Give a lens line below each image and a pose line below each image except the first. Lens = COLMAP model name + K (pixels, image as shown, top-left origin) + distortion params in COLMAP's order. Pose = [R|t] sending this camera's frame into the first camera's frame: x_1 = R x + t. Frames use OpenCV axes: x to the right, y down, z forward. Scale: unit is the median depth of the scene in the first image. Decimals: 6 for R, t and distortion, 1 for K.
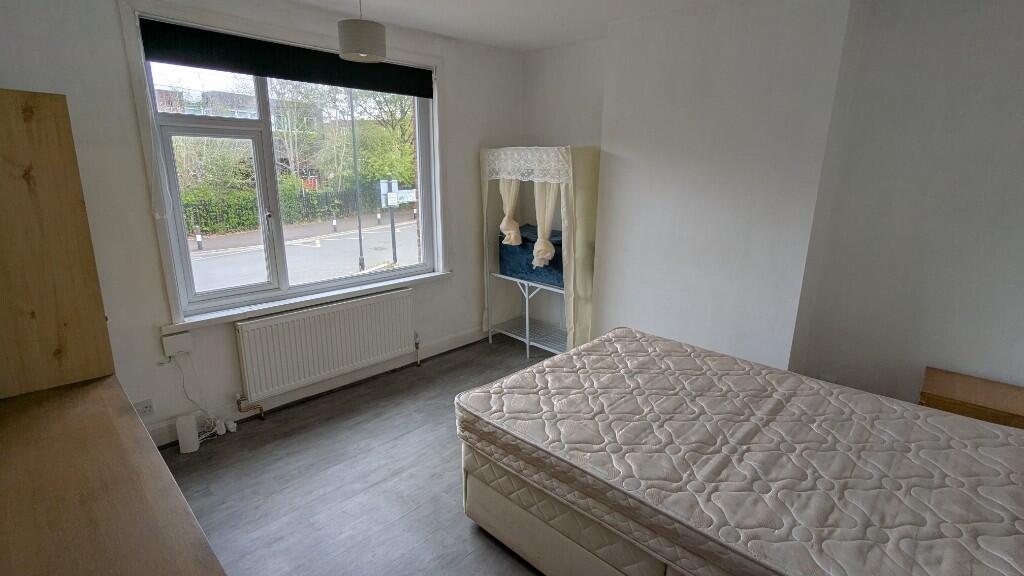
lens RADIAL K [[477.5, 0, 512.0], [0, 477.5, 288.0], [0, 0, 1]] dist [-0.000855, -0.000070]
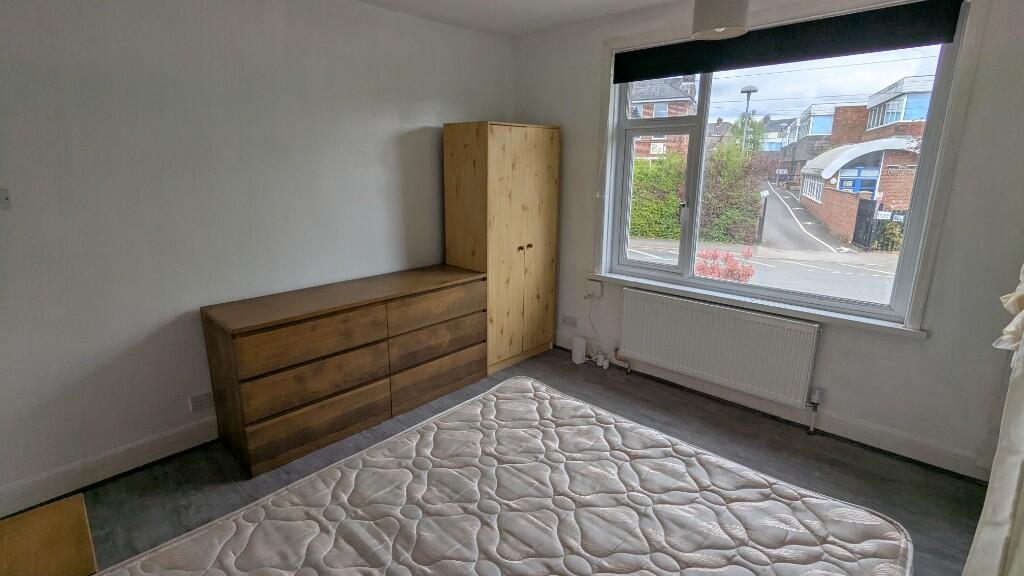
lens RADIAL K [[488.6, 0, 514.7], [0, 488.6, 284.3], [0, 0, 1]] dist [0.020289, -0.000056]
pose [[0.012903, 0.228541, -0.973449, 0.635089], [-0.246384, 0.944240, 0.218417, -0.137345], [0.969086, 0.237025, 0.068492, 0.630588]]
